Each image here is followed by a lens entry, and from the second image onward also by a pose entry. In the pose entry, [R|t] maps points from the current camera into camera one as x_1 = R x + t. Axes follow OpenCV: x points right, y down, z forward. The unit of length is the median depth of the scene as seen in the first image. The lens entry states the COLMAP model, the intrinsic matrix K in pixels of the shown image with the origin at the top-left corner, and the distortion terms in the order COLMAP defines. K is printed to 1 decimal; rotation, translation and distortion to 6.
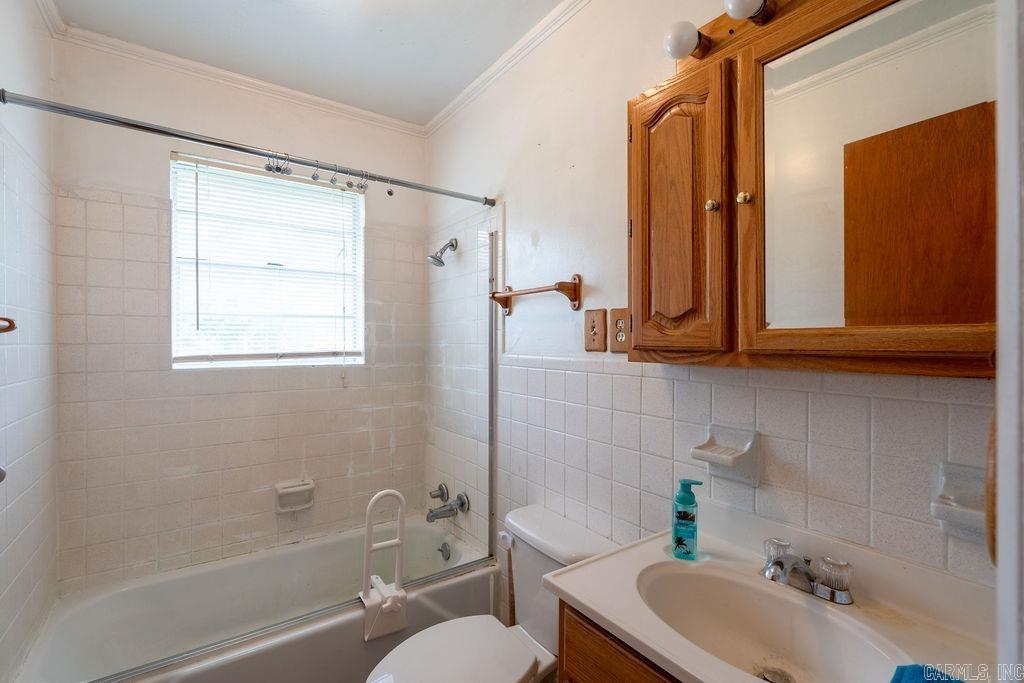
lens RADIAL K [[458.3, 0, 512.0], [0, 458.3, 341.5], [0, 0, 1]] dist [-0.002532, 0.000884]
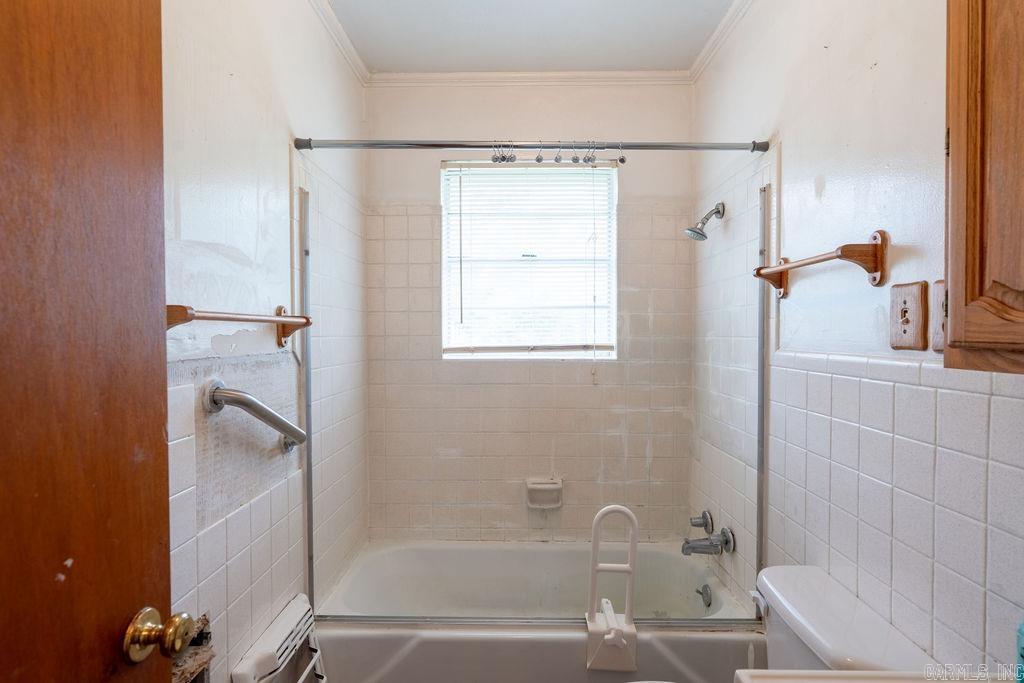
lens RADIAL K [[517.8, 0, 512.0], [0, 517.8, 341.5], [0, 0, 1]] dist [-0.001785, 0.001537]
pose [[0.813362, 0.008117, -0.581701, 0.118354], [0.000296, 0.999897, 0.014366, -0.000040], [0.581758, -0.011857, 0.813276, 0.081116]]
